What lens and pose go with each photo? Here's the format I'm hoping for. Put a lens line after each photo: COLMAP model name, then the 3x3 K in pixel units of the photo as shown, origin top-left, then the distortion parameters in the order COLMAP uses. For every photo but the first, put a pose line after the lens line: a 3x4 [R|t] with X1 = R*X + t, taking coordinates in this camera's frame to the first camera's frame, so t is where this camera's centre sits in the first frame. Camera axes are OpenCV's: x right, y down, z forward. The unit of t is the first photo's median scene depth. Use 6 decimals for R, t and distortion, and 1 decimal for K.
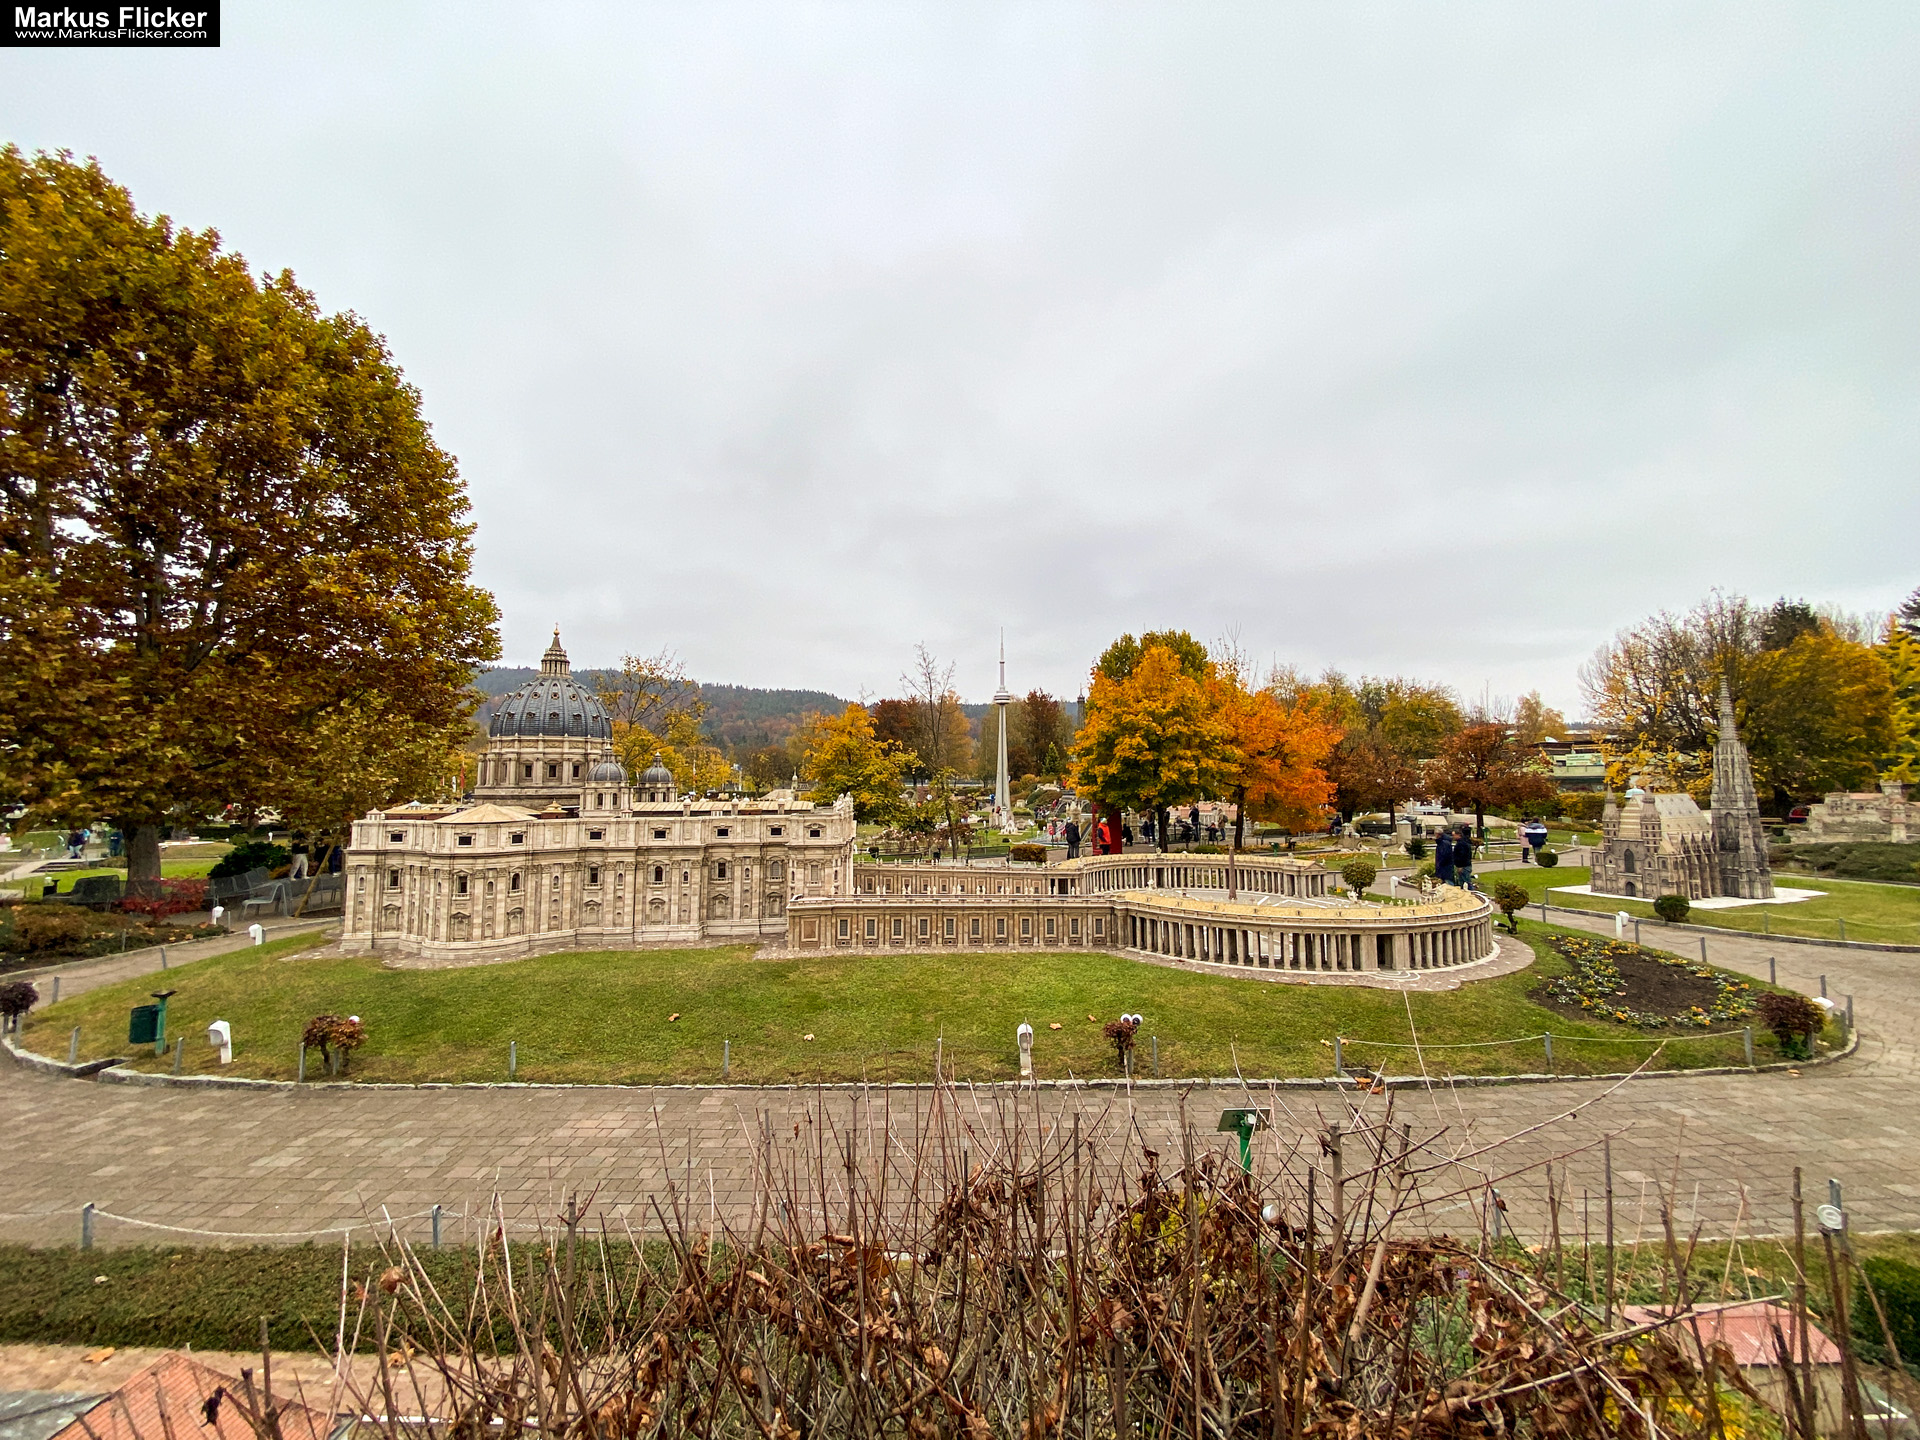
lens RADIAL K [[776.0, 0, 962.0], [0, 776.0, 718.1], [0, 0, 1]] dist [0.008341, -0.000070]
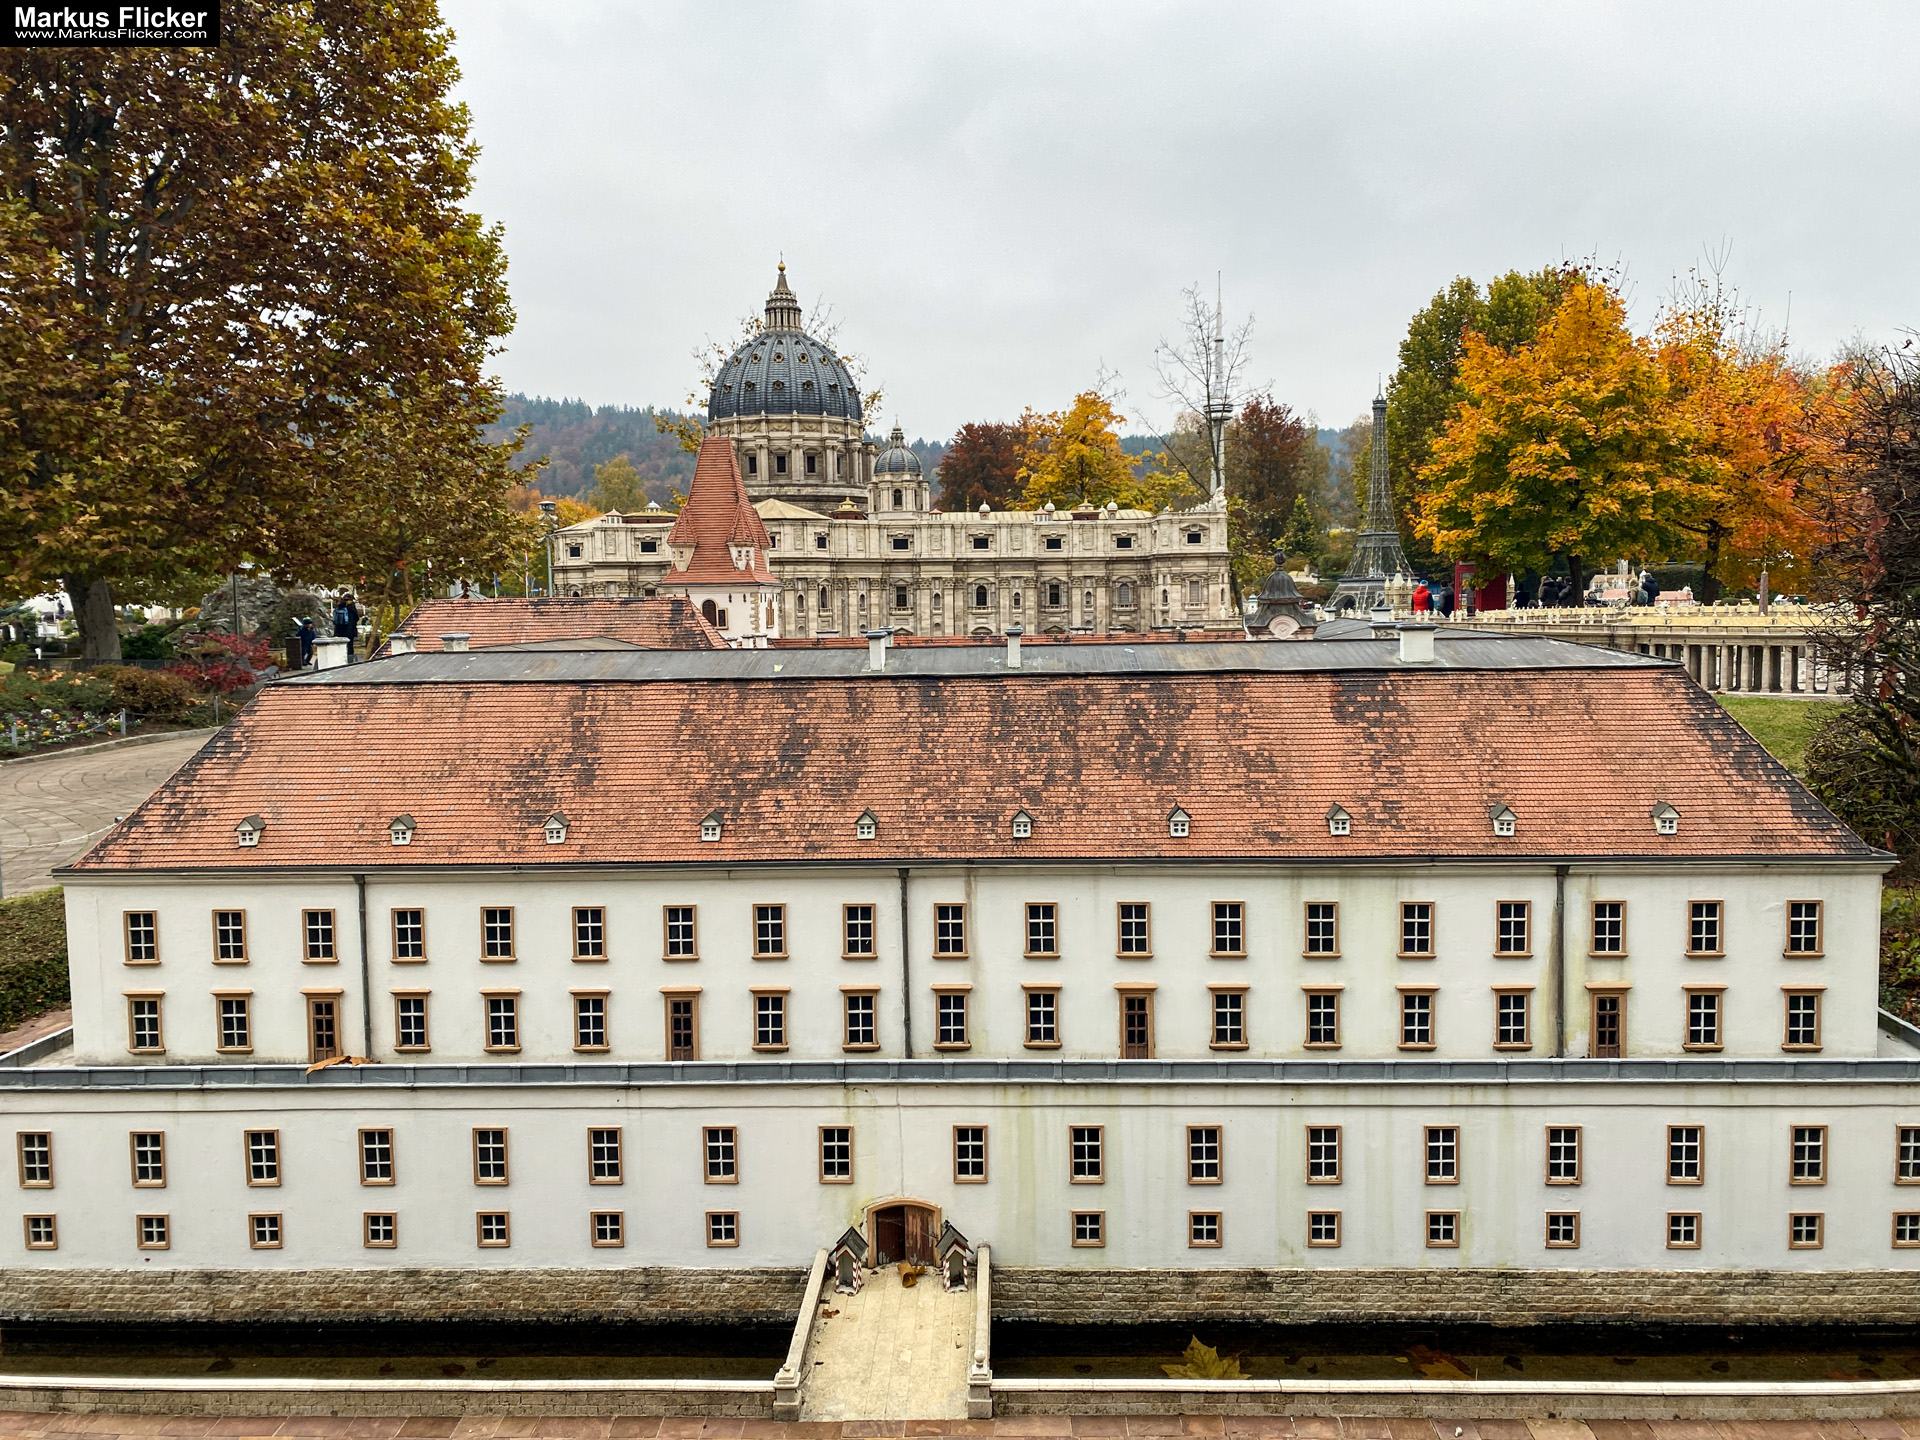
lens RADIAL K [[1479.3, 0, 963.8], [0, 1479.3, 726.7], [0, 0, 1]] dist [0.026974, -0.029234]
pose [[0.996885, -0.005254, -0.078696, -0.275516], [0.018667, 0.985148, 0.170691, 0.076127], [0.076631, -0.171629, 0.982177, -0.382087]]
